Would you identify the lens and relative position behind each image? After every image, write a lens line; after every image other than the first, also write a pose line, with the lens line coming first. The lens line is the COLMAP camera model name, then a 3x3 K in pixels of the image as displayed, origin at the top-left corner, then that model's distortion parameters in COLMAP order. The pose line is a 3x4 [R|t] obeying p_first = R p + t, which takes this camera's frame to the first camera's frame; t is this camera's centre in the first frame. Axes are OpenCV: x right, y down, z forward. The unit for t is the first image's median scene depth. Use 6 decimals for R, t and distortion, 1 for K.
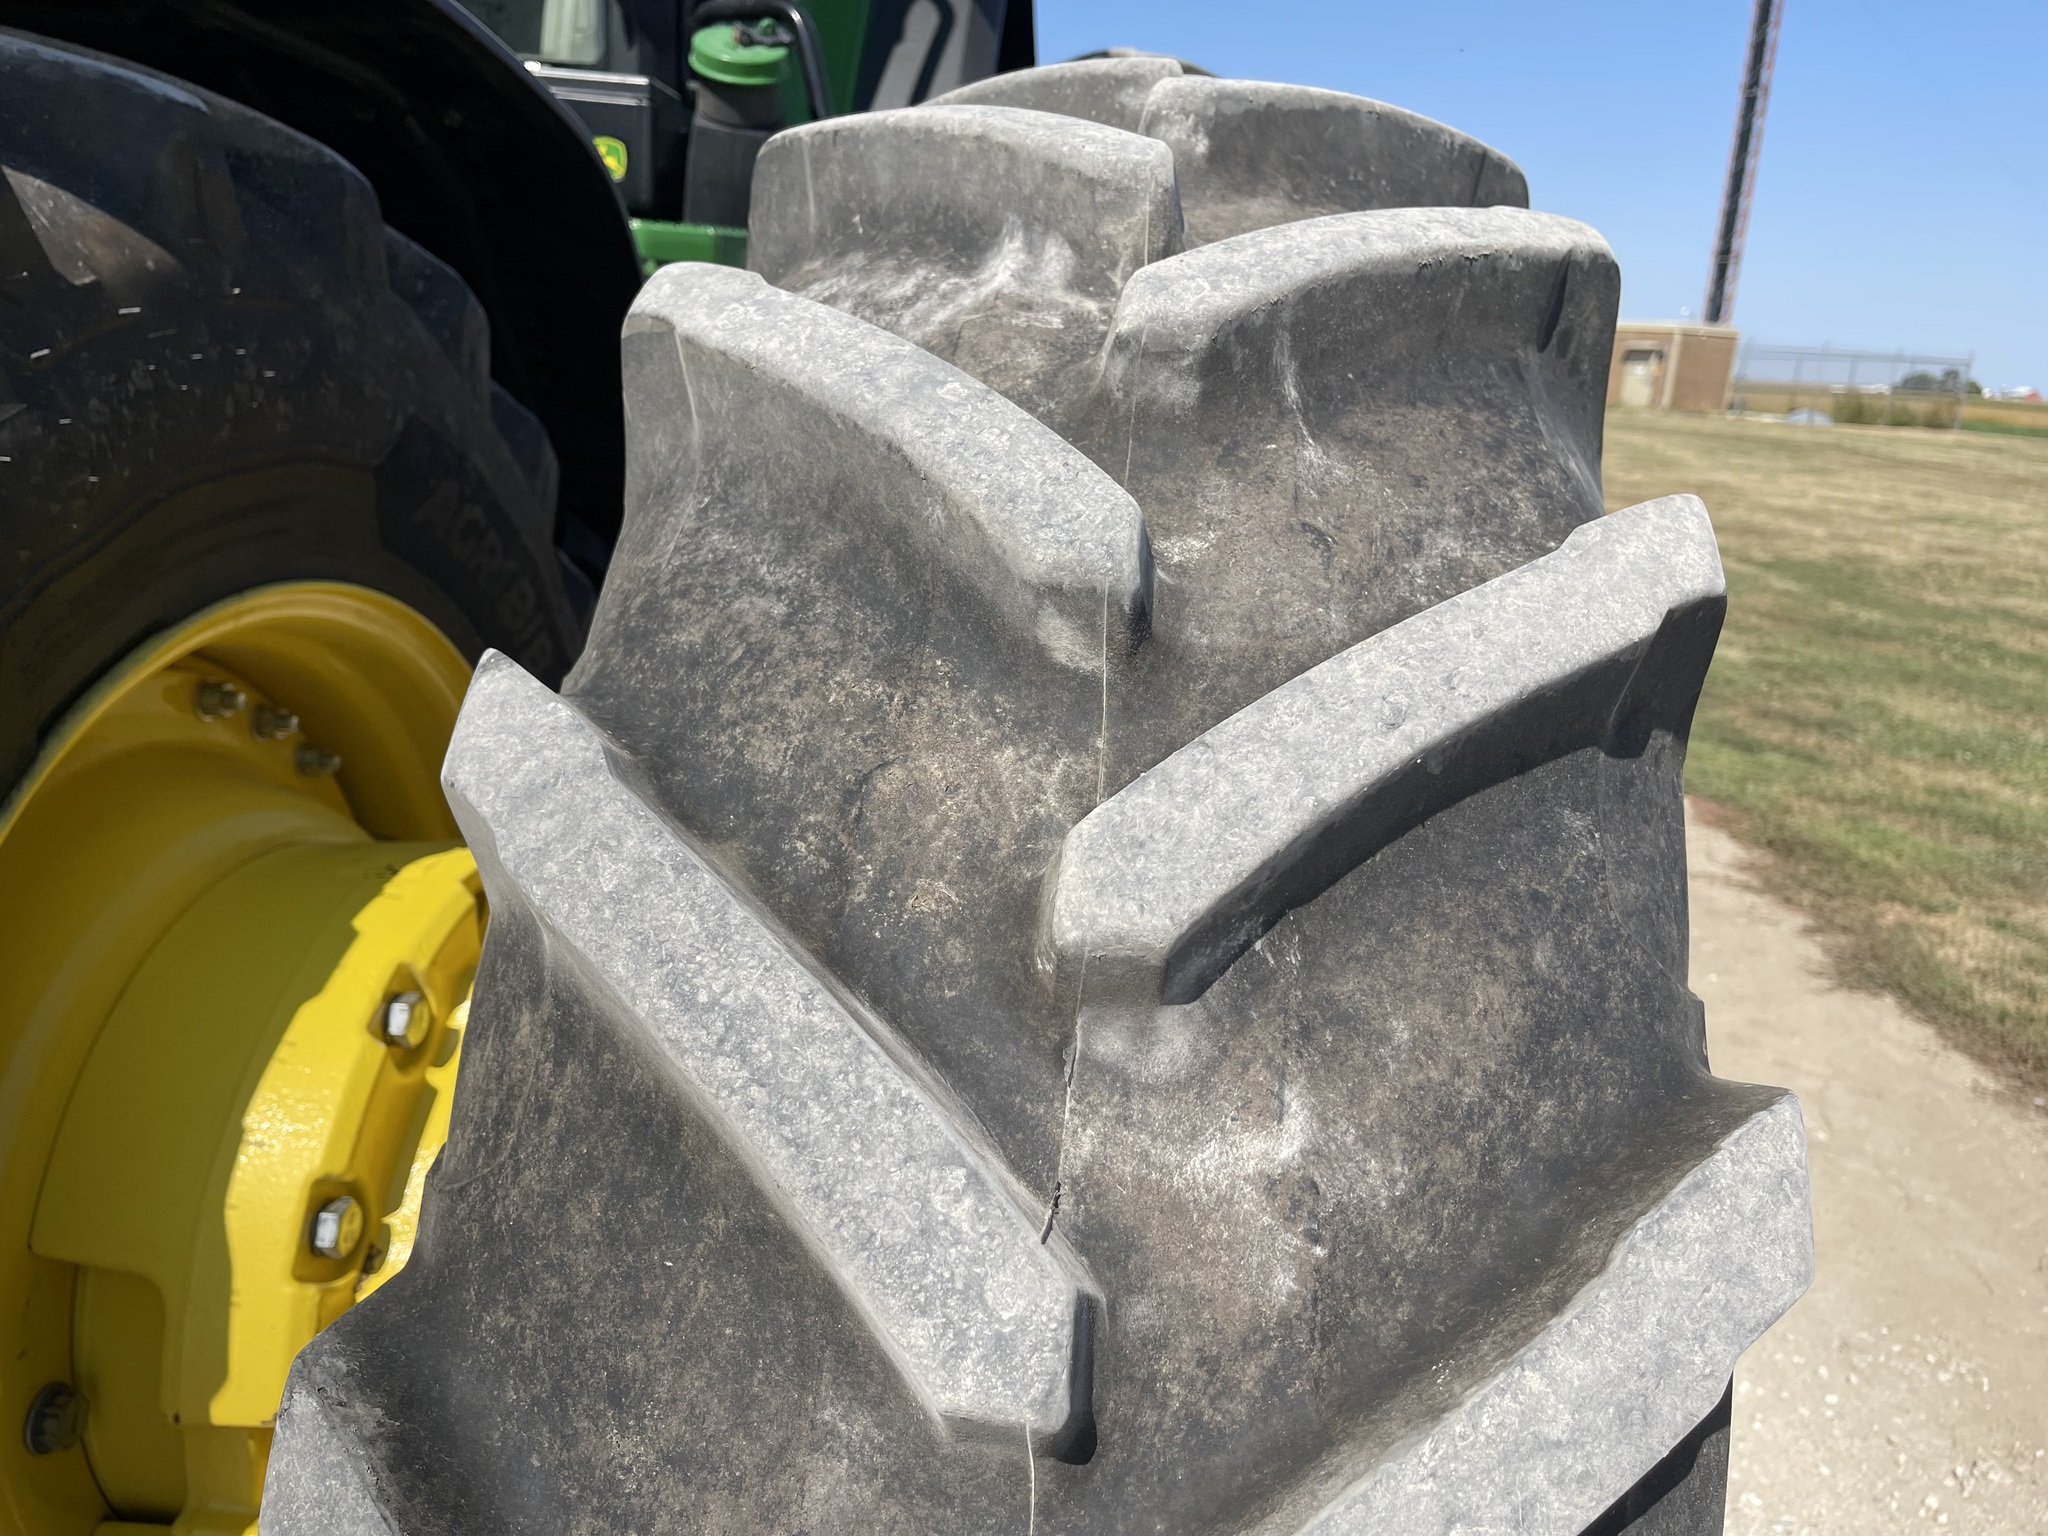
lens RADIAL K [[1561.4, 0, 1042.5], [0, 1561.4, 783.1], [0, 0, 1]] dist [0.044645, -0.054820]
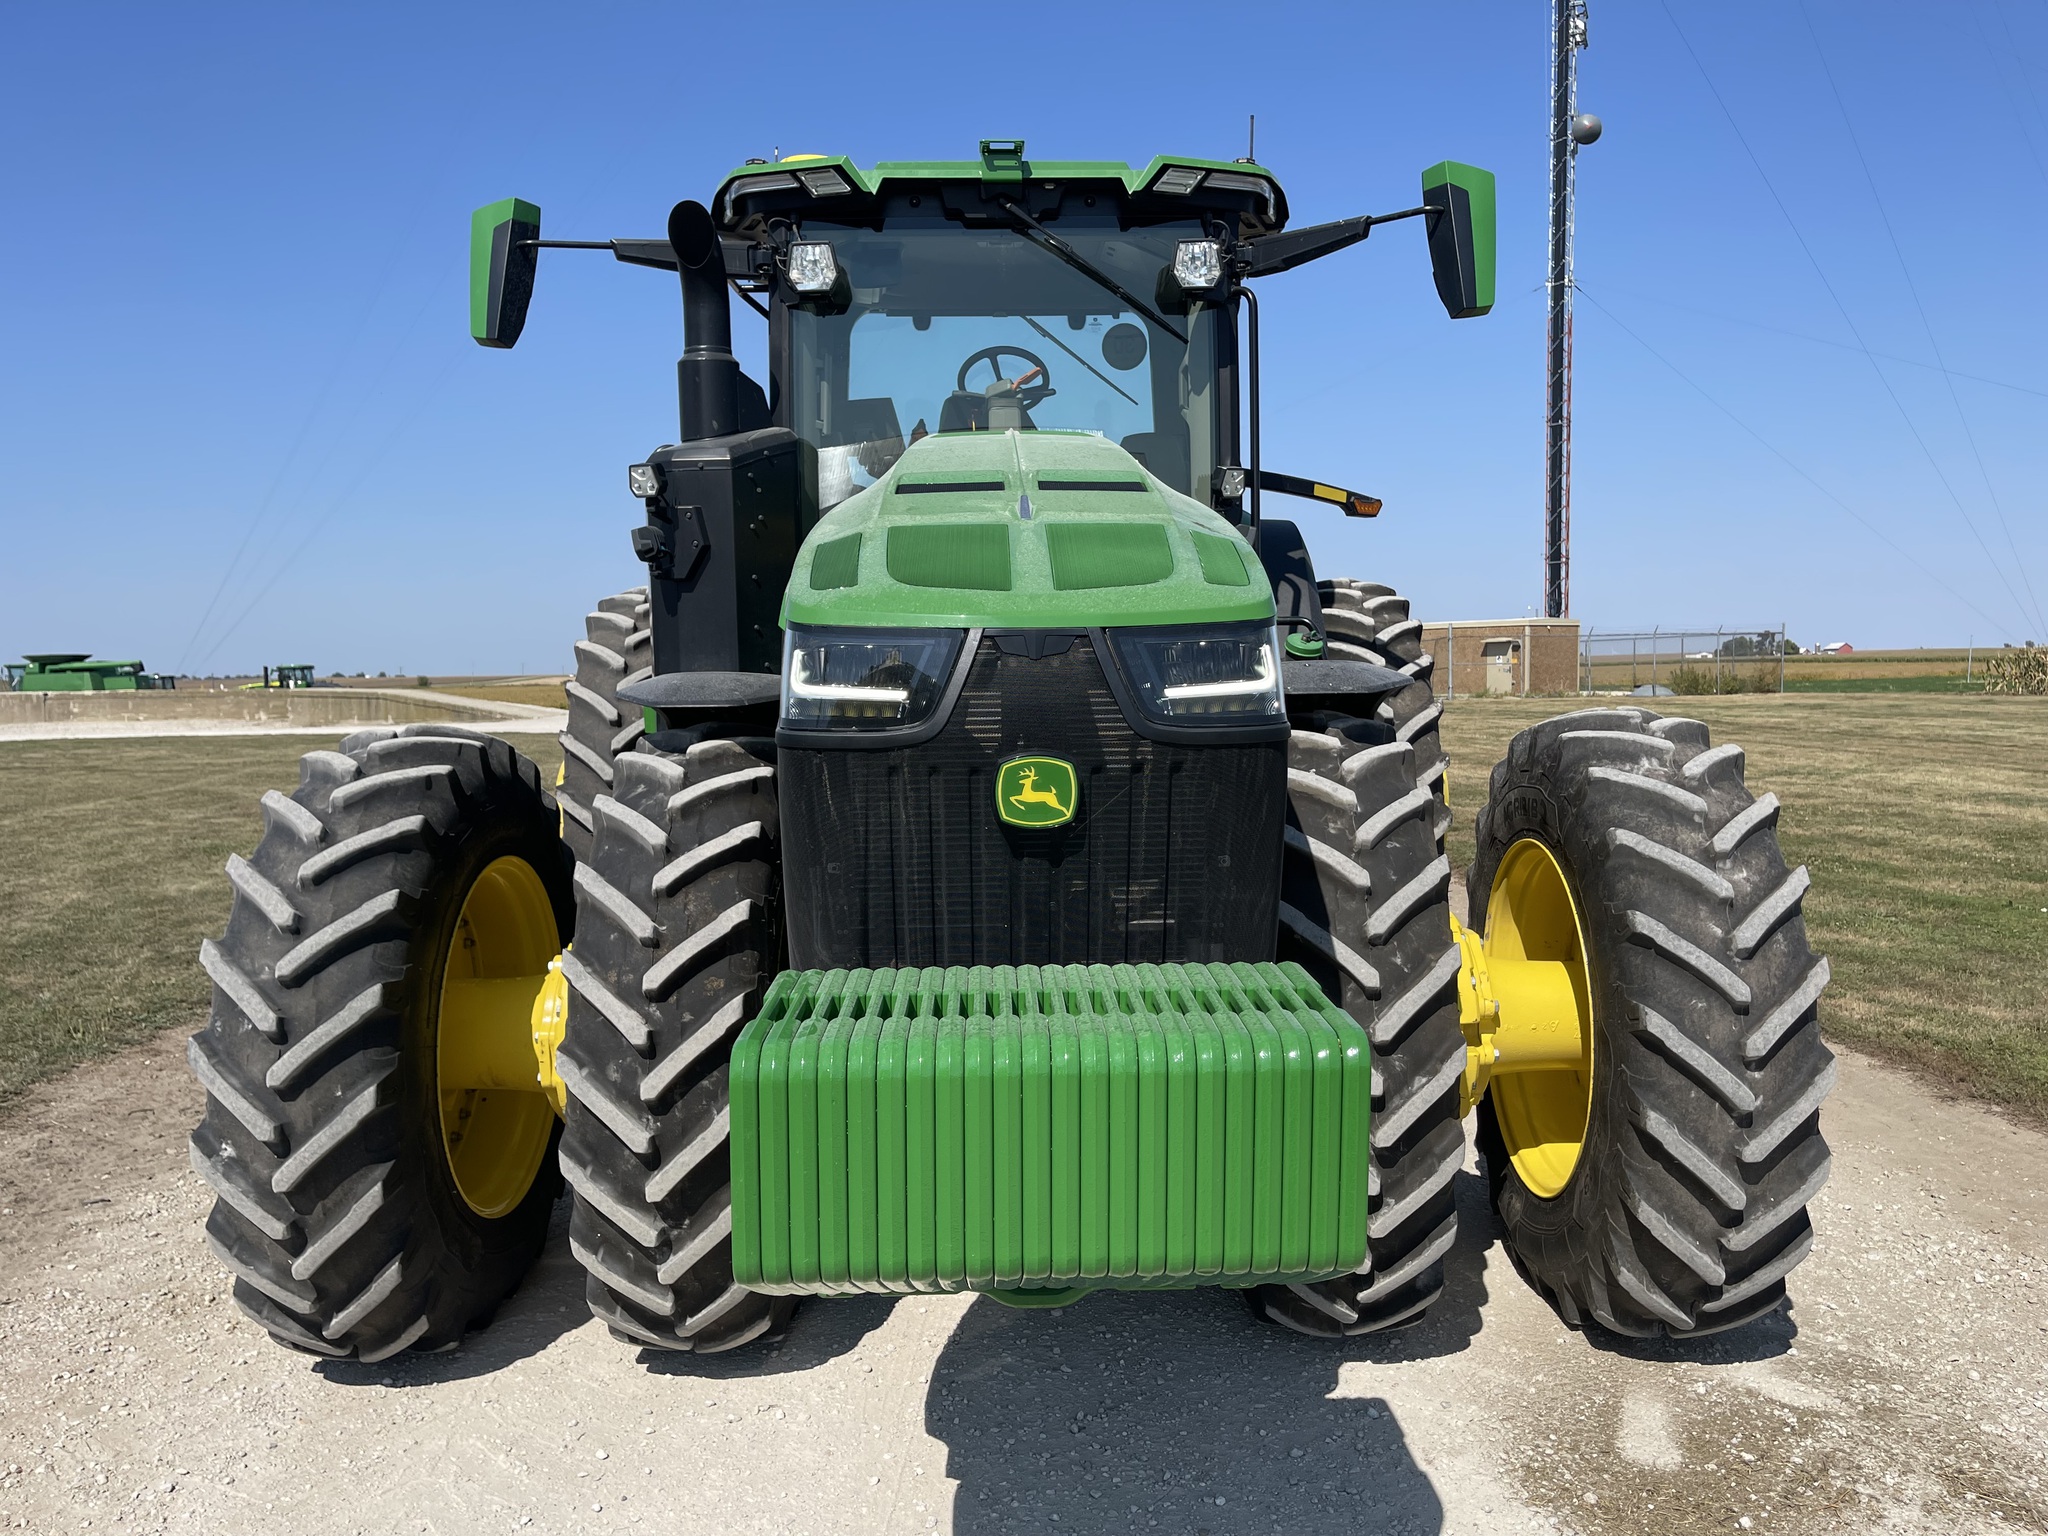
lens RADIAL K [[1561.4, 0, 1007.2], [0, 1561.4, 777.5], [0, 0, 1]] dist [0.044645, -0.054820]
pose [[0.995061, -0.082152, 0.055724, -0.095430], [0.091707, 0.975651, -0.199236, 0.023709], [-0.038000, 0.203362, 0.978366, -0.163143]]
